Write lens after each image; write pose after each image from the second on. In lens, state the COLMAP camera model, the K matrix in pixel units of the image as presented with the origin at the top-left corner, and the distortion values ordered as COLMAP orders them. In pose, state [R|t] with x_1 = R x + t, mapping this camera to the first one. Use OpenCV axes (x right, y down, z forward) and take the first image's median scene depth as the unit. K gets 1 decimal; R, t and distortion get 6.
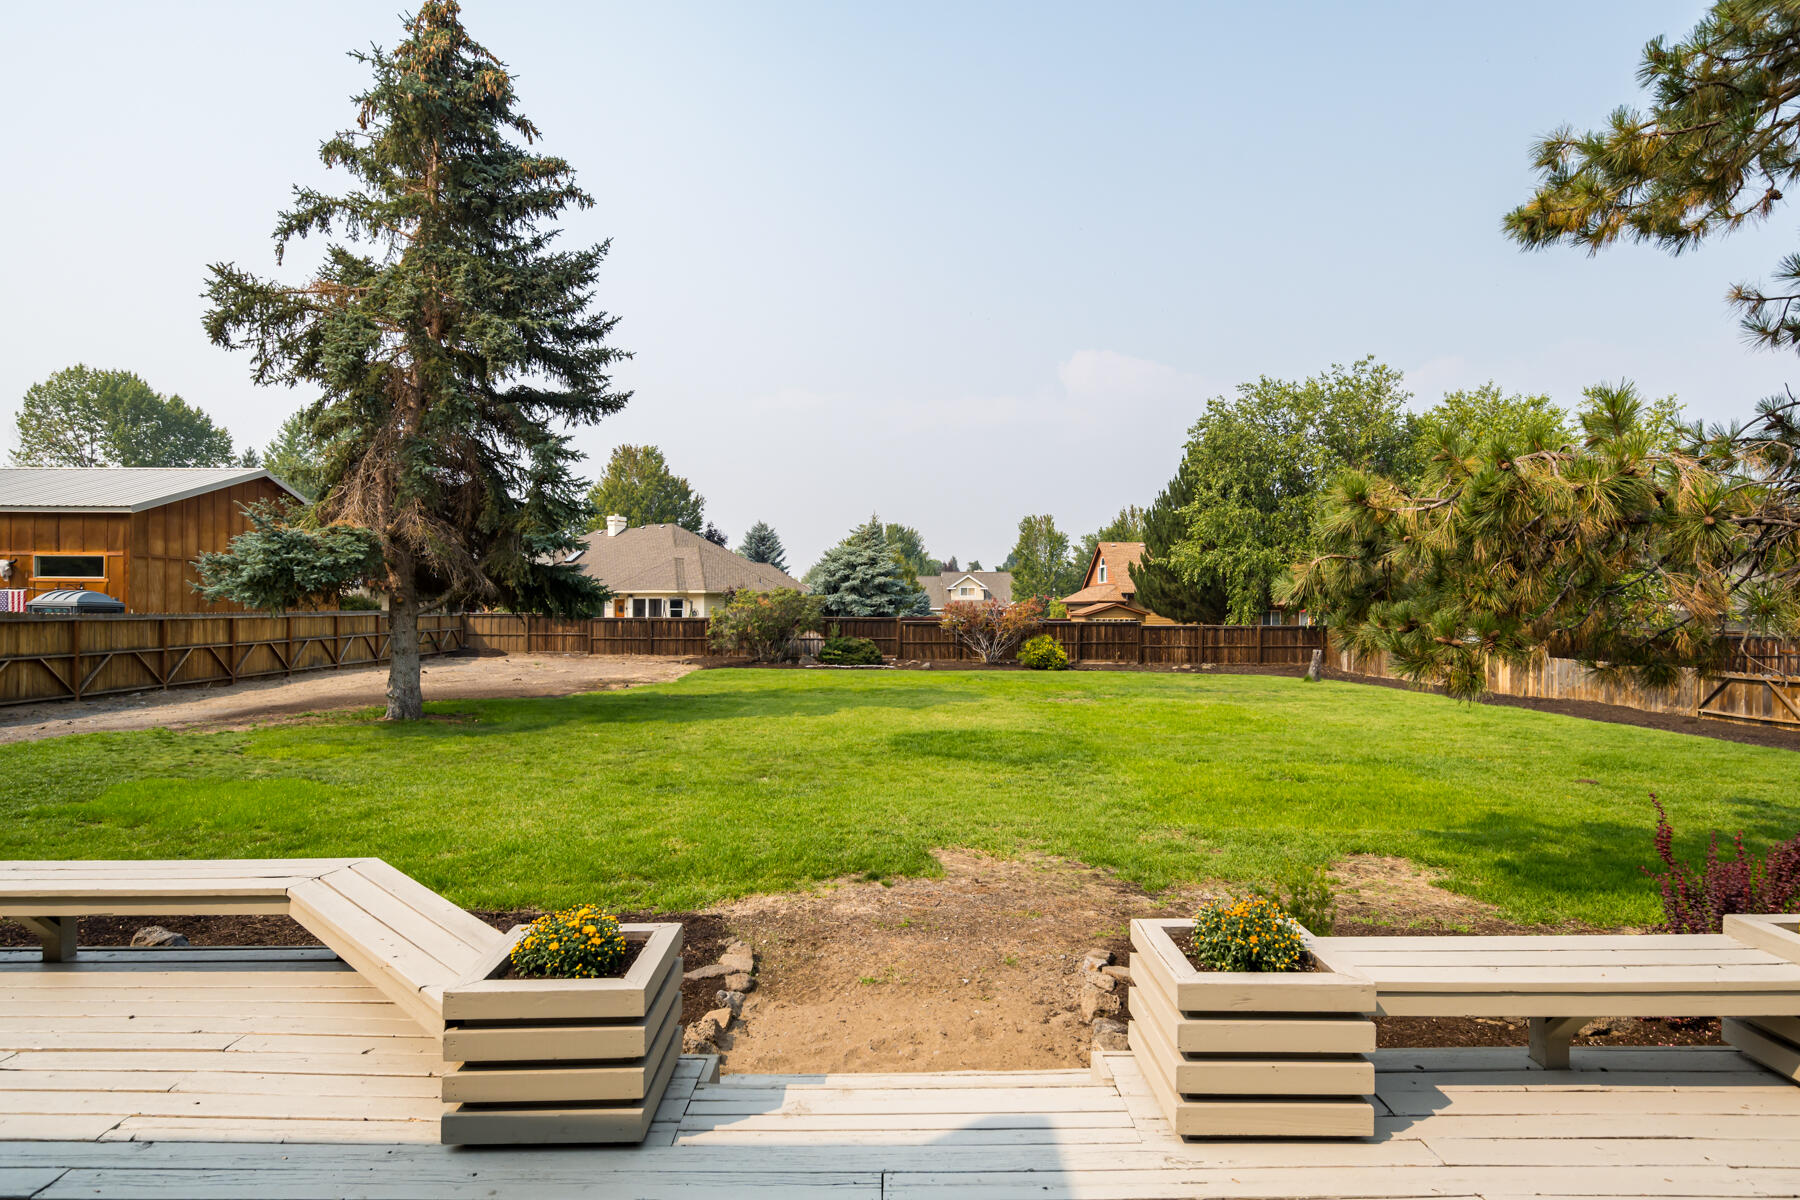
lens RADIAL K [[913.2, 0, 900.4], [0, 913.2, 605.4], [0, 0, 1]] dist [-0.017869, 0.008810]
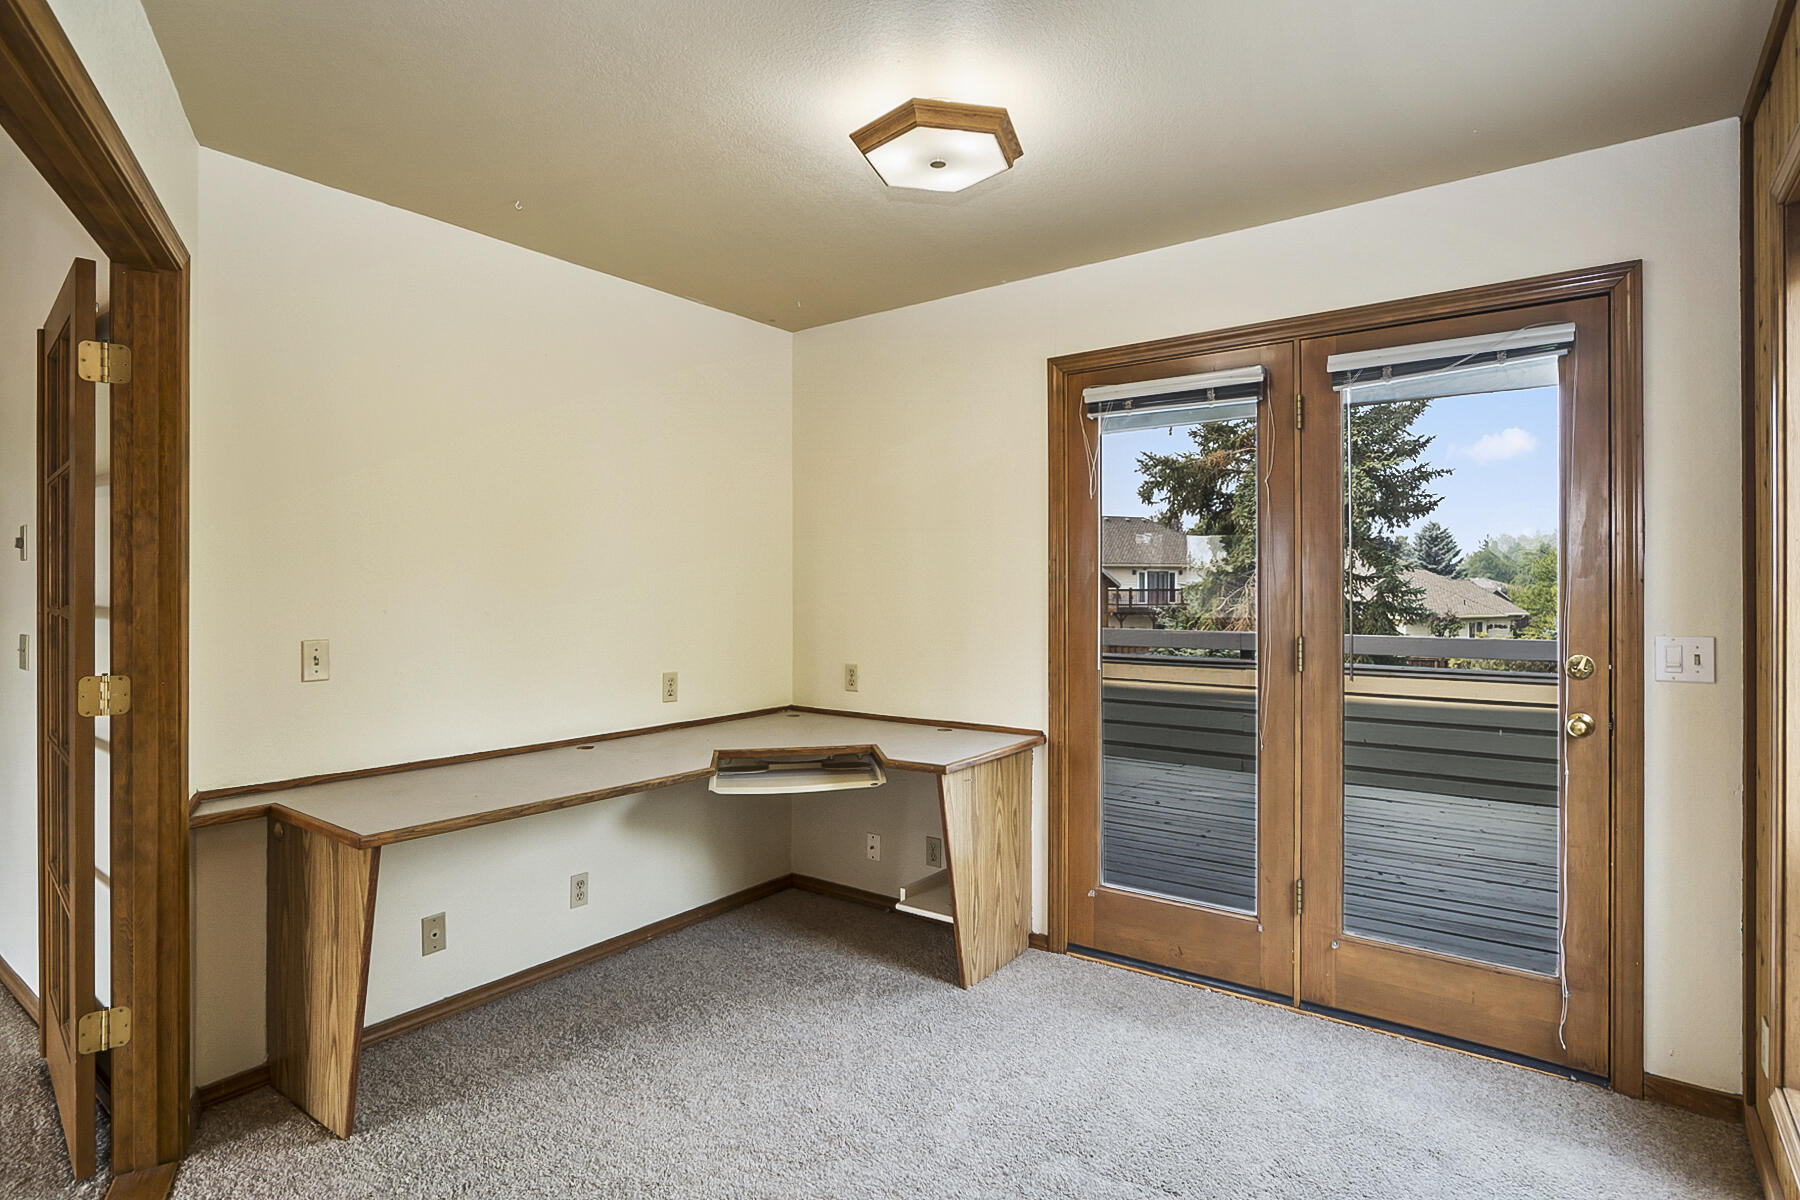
lens RADIAL K [[913.2, 0, 907.4], [0, 913.2, 596.0], [0, 0, 1]] dist [-0.017869, 0.008810]
pose [[0.805095, 0.002815, -0.593139, -0.090544], [0.004198, 0.999937, 0.010444, -0.071338], [0.593131, -0.010898, 0.805032, -0.175712]]
